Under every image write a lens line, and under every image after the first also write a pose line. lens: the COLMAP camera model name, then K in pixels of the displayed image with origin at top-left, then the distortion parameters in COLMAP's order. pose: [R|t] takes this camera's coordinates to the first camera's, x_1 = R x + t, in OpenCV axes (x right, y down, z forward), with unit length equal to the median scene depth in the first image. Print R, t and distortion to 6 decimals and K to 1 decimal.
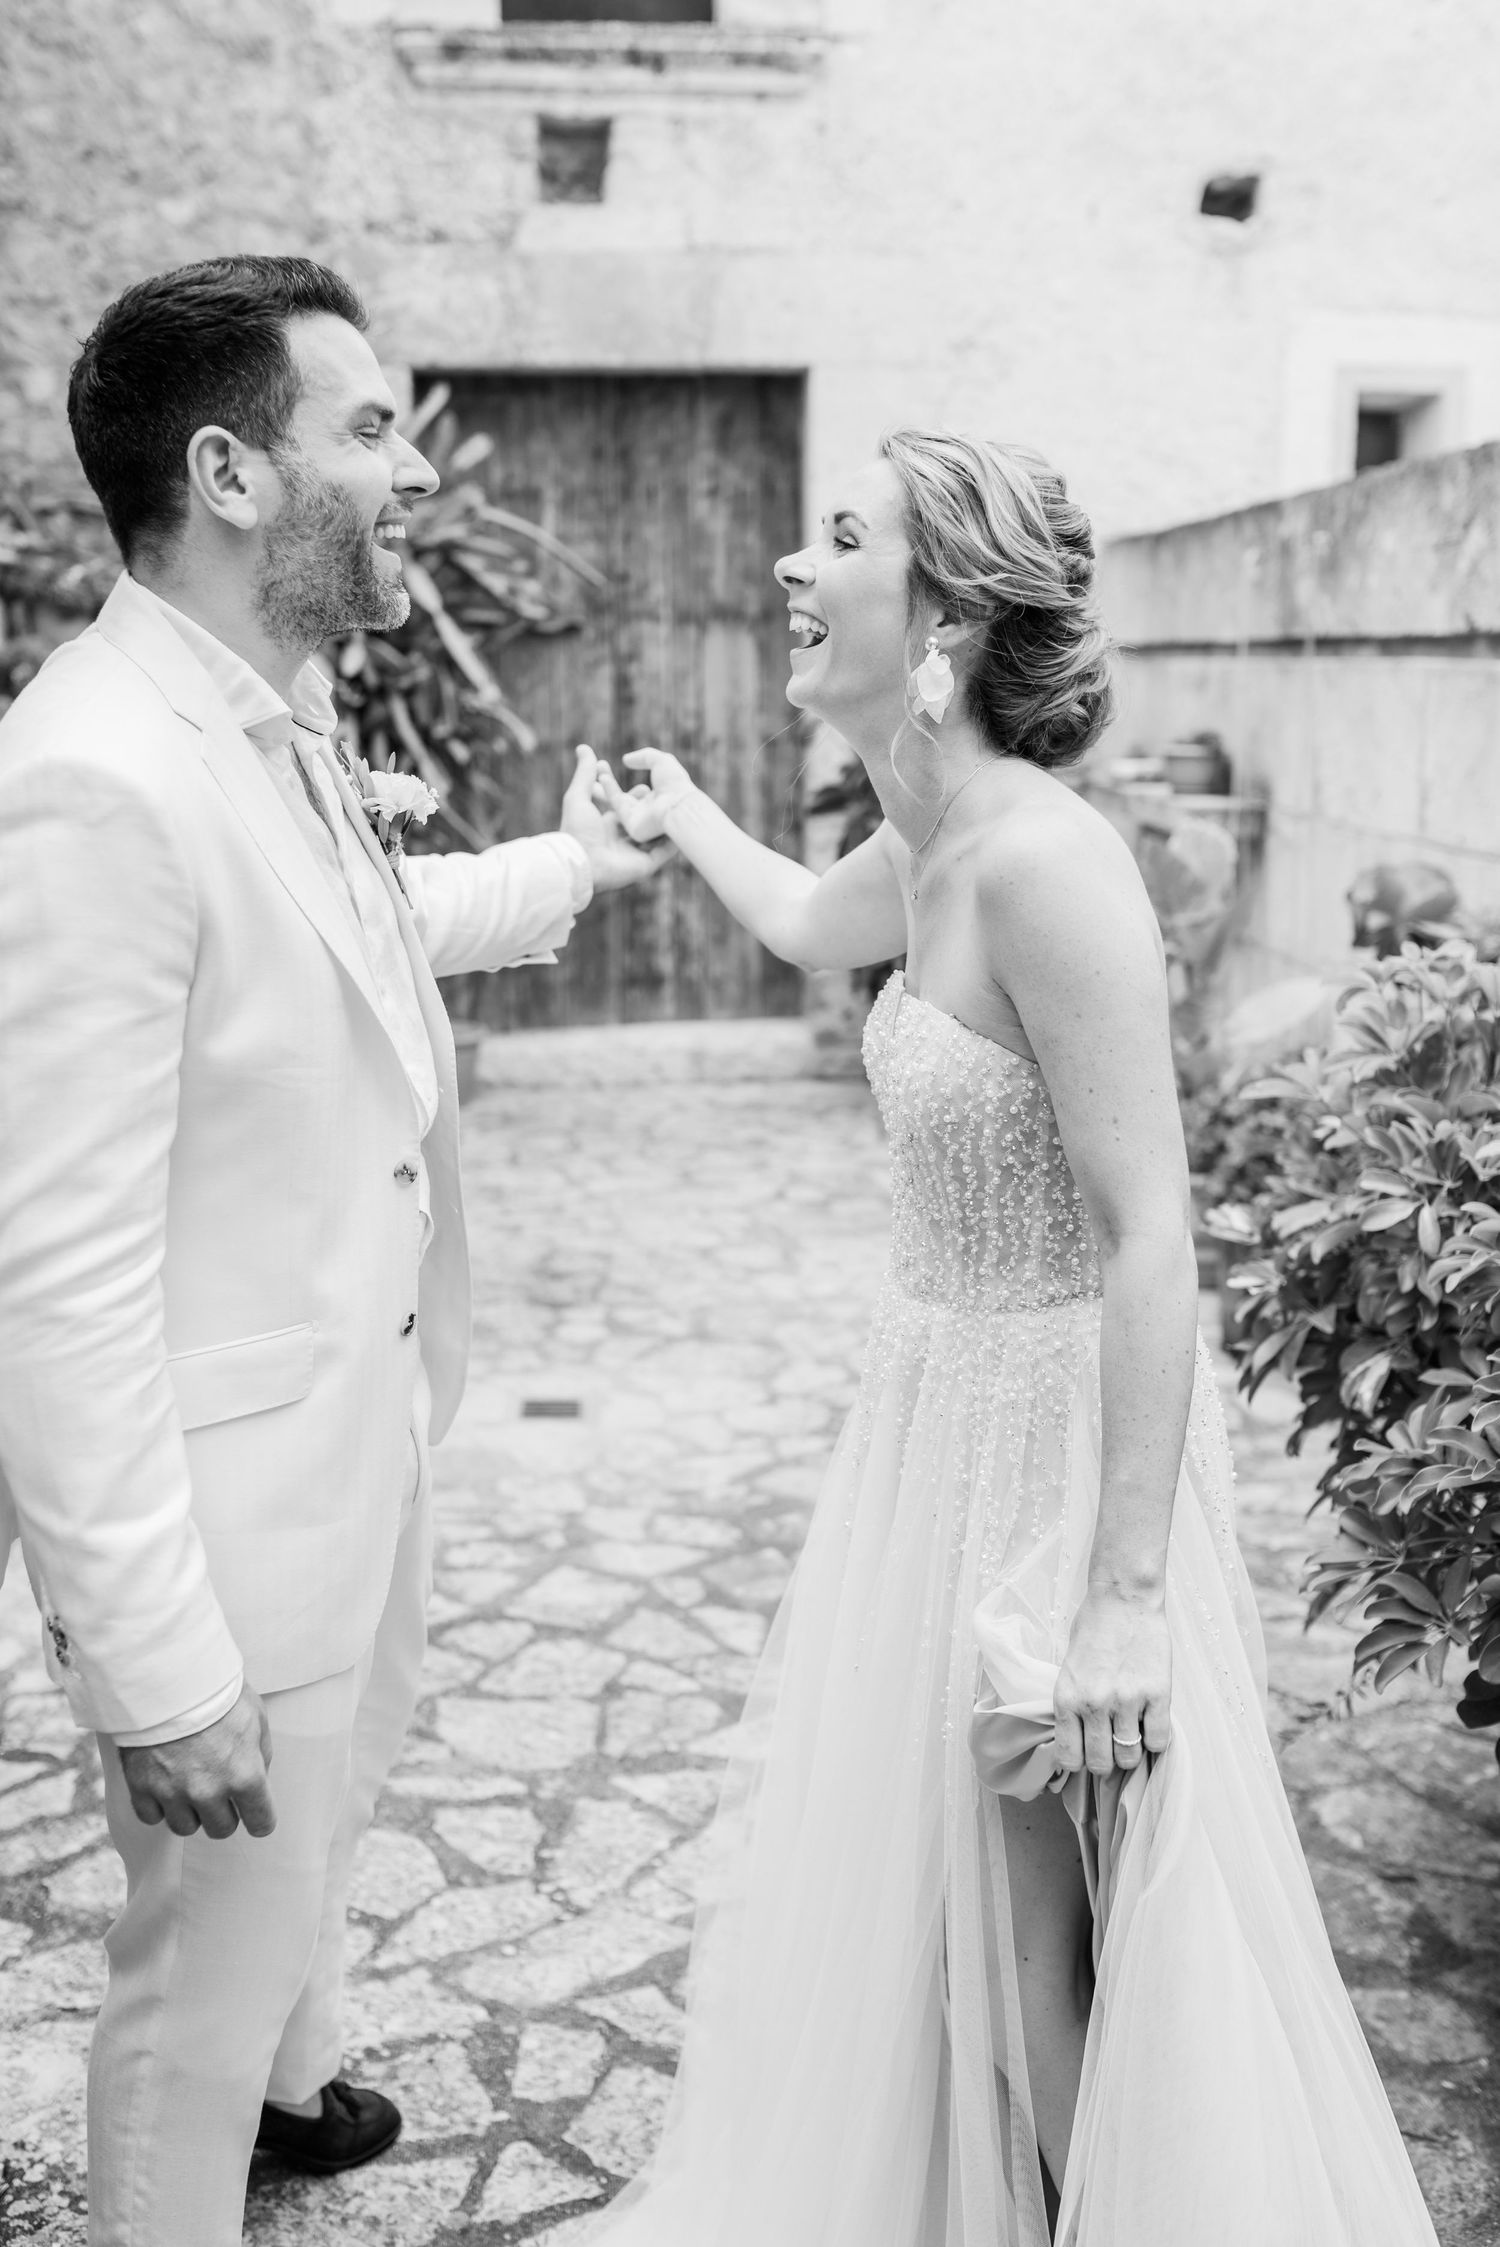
lens RADIAL K [[2300.9, 0, 695.0], [0, 2300.9, 1044.9], [0, 0, 1]] dist [0.003575, -0.003610]
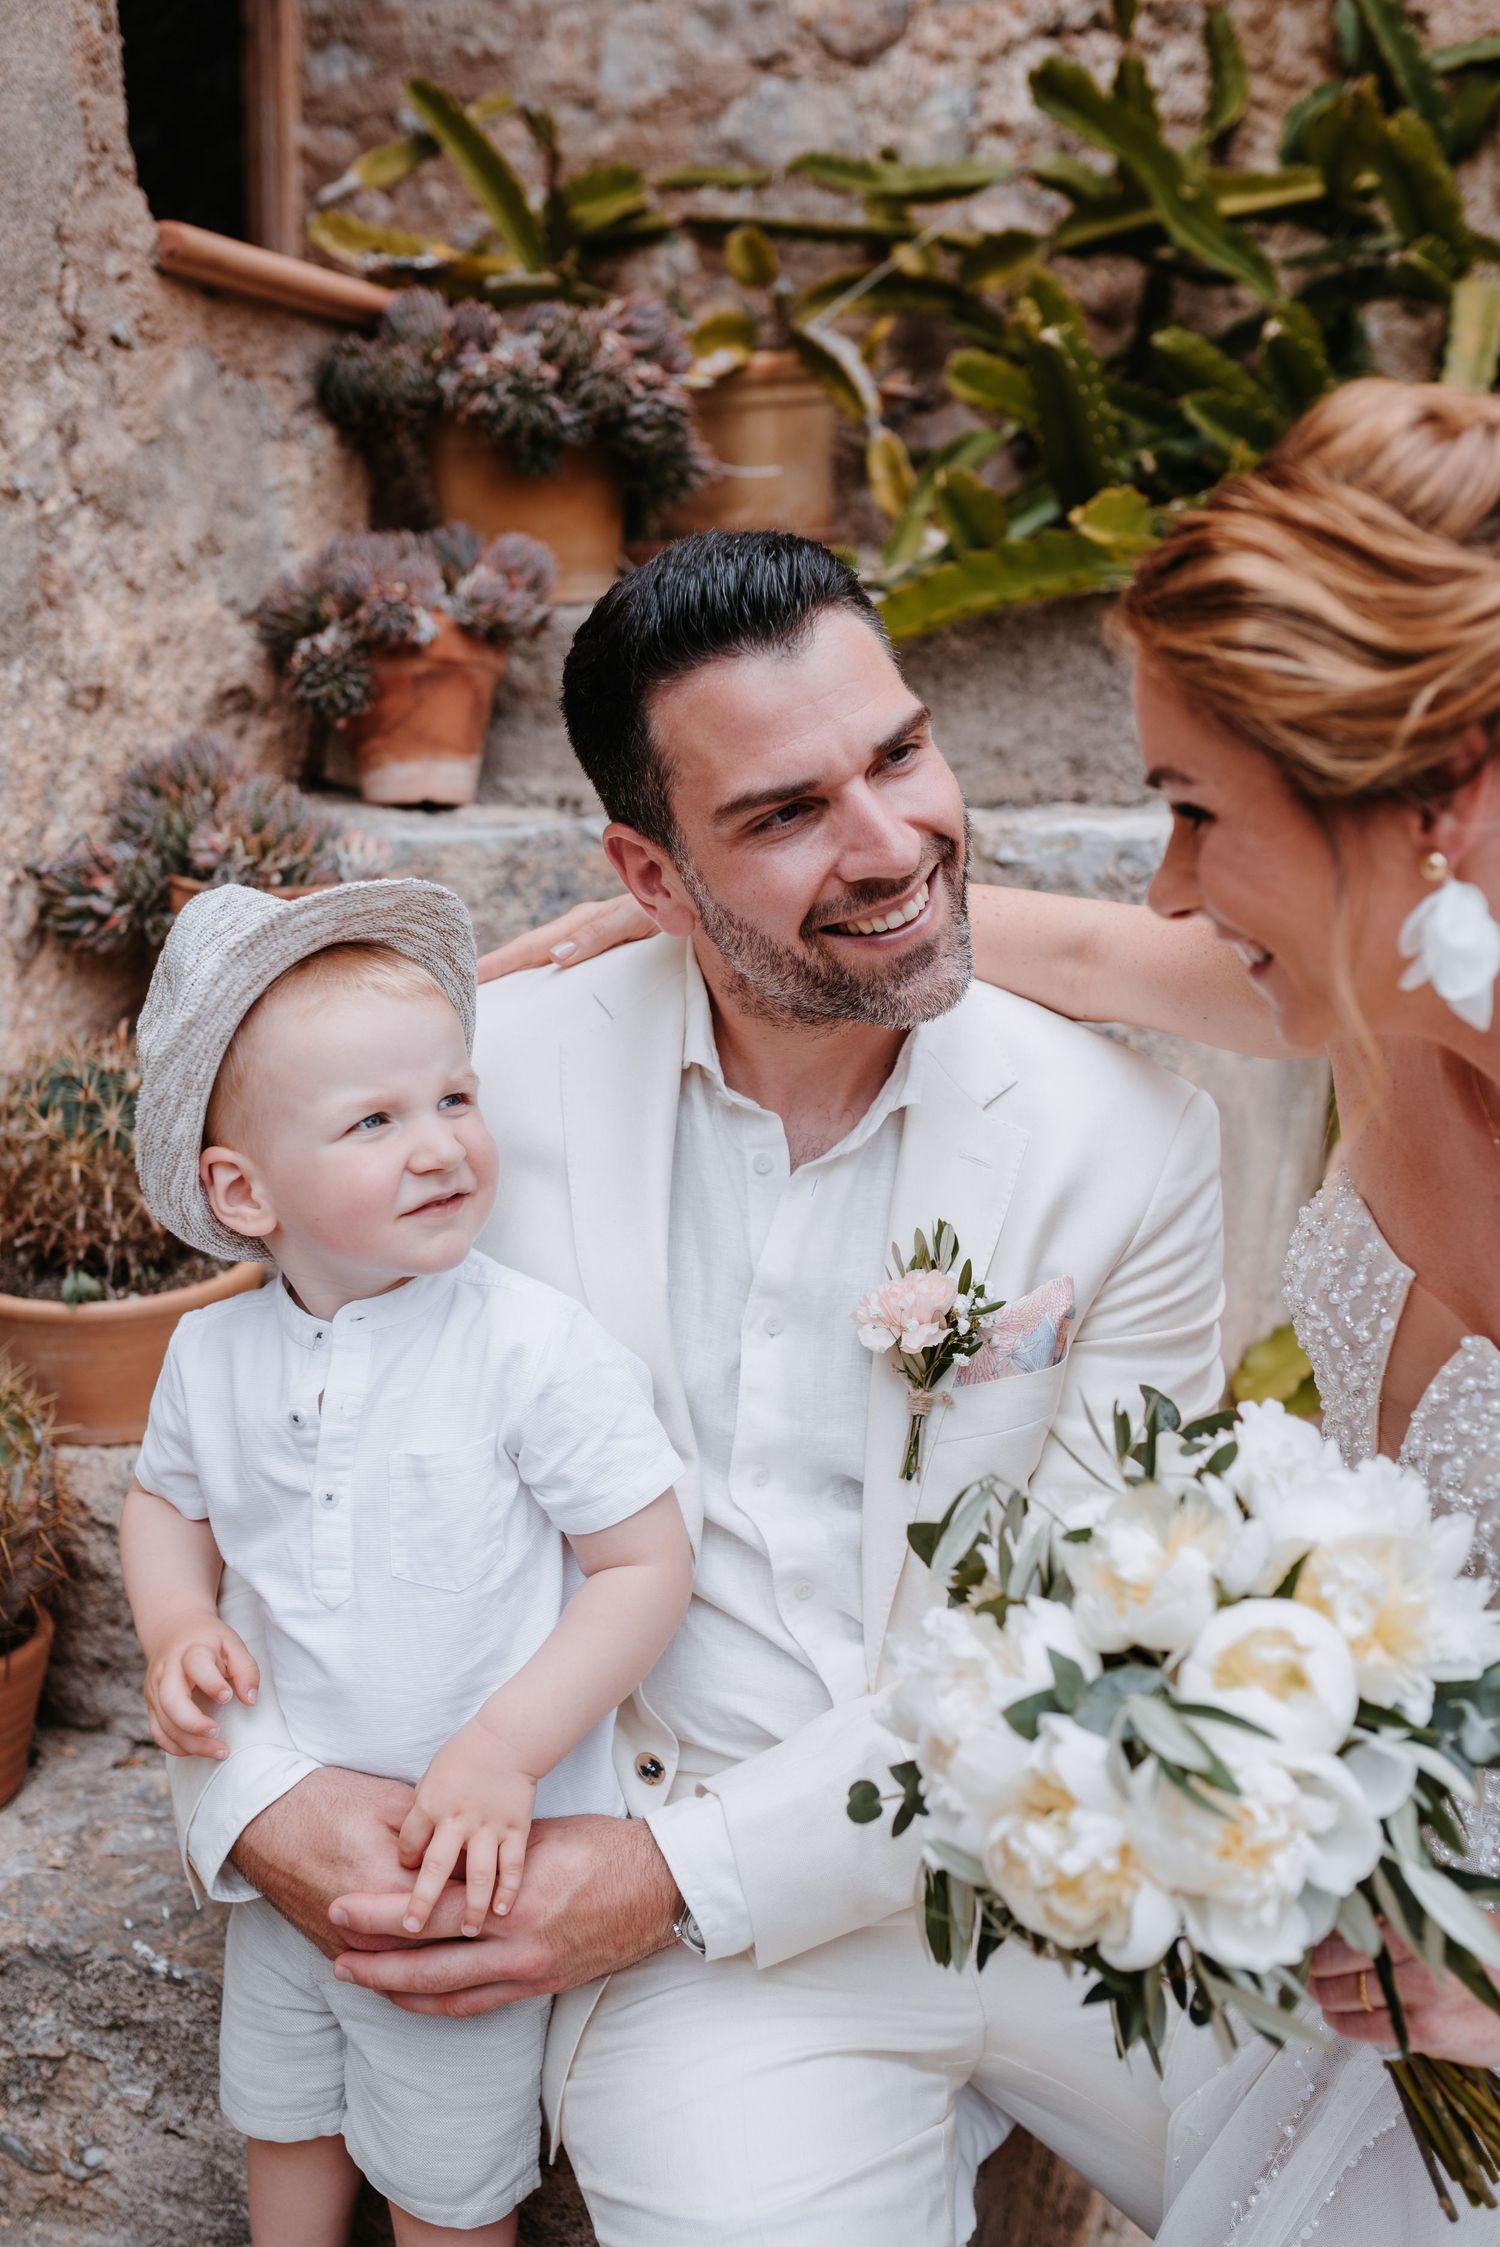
lens RADIAL K [[2284.3, 0, 724.1], [0, 2284.3, 1166.8], [0, 0, 1]] dist [-0.044395, 0.031645]
pose [[0.908337, 0.075532, -0.411362, -0.100530], [-0.055157, 0.996601, 0.061197, -0.101467], [0.414586, -0.032898, 0.909415, 0.663478]]
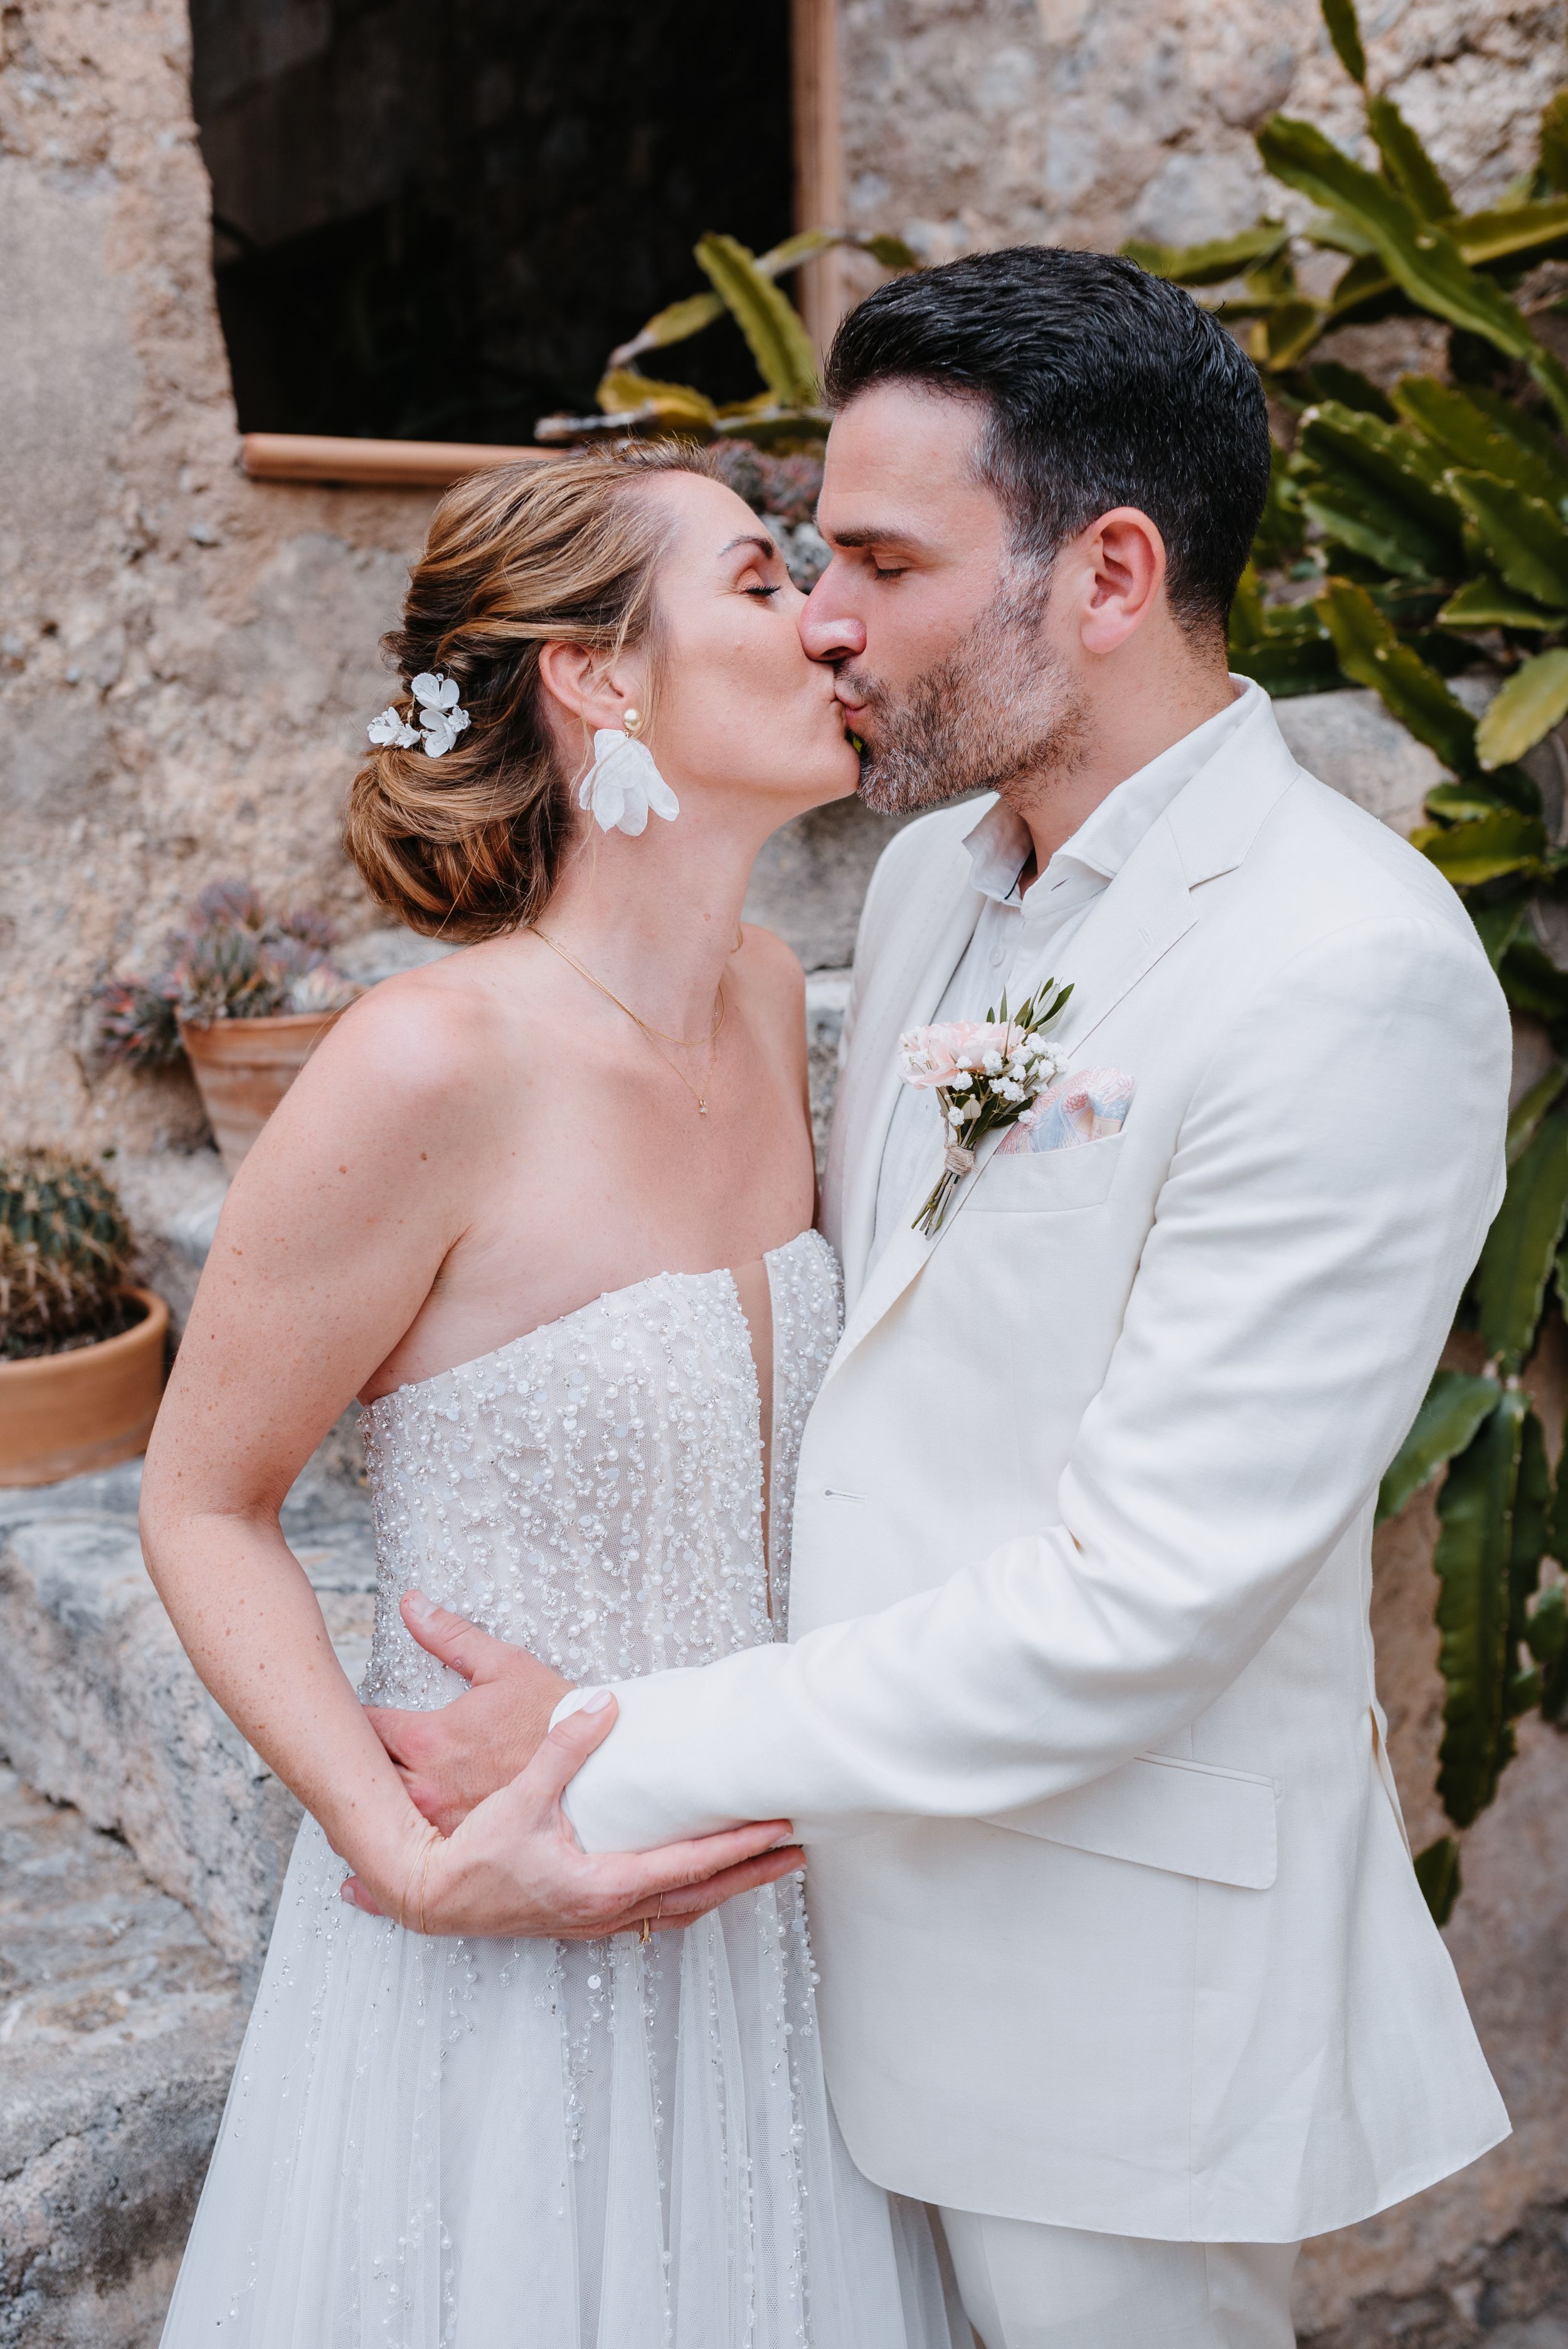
lens RADIAL K [[2456.7, 0, 745.9], [0, 2456.7, 1094.8], [0, 0, 1]] dist [-0.069663, 0.116621]
pose [[0.513811, 0.098599, -0.852219, 0.041264], [-0.101911, 0.993355, 0.053485, -0.127258], [0.851829, 0.059369, 0.520444, 0.768751]]
